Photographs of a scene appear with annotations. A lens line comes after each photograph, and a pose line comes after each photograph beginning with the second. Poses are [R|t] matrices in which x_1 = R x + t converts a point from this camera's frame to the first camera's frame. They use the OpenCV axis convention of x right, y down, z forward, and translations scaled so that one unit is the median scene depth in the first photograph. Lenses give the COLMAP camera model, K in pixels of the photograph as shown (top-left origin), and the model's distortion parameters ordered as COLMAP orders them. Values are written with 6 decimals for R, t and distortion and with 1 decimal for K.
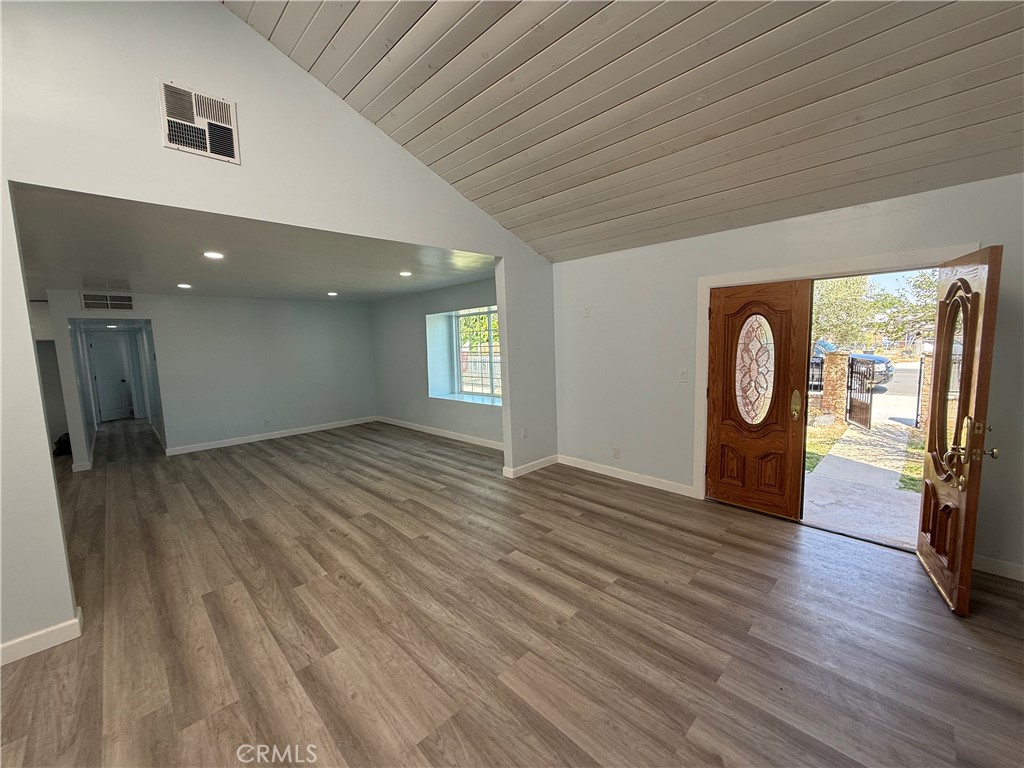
lens RADIAL K [[407.0, 0, 509.4], [0, 407.0, 384.2], [0, 0, 1]] dist [-0.000496, 0.000553]
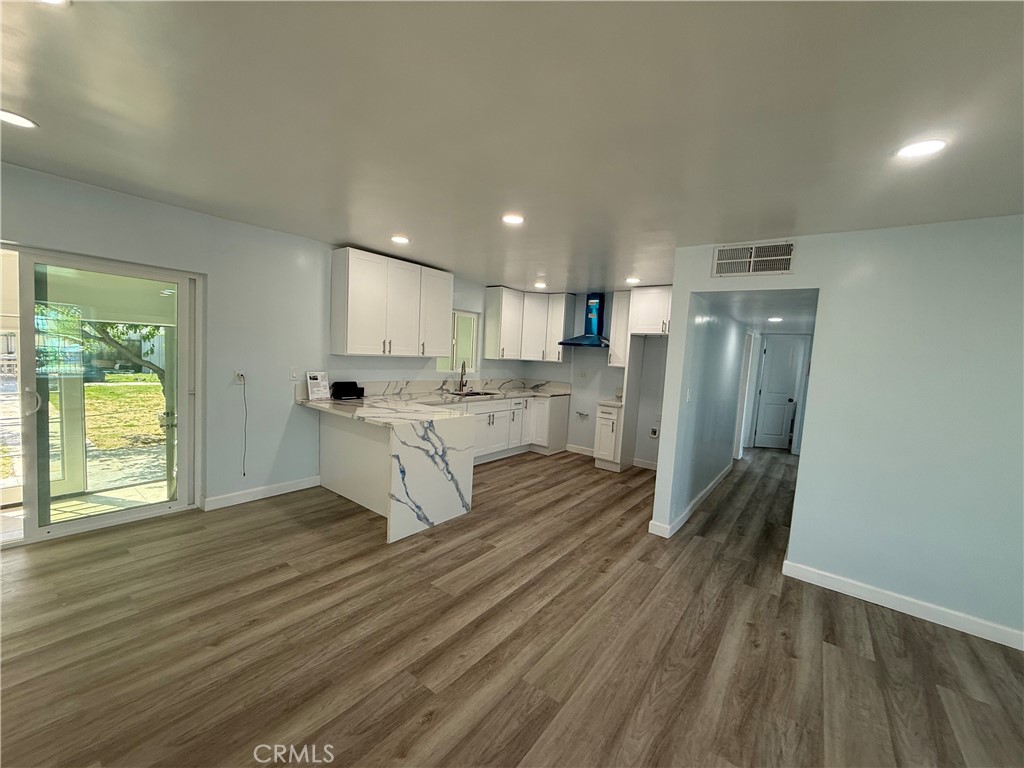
lens RADIAL K [[407.0, 0, 509.4], [0, 407.0, 384.2], [0, 0, 1]] dist [-0.000496, 0.000553]
pose [[0.139743, 0.121000, -0.982767, -0.772186], [-0.170700, 0.980590, 0.096460, -0.059679], [0.975363, 0.154279, 0.157685, 1.006382]]
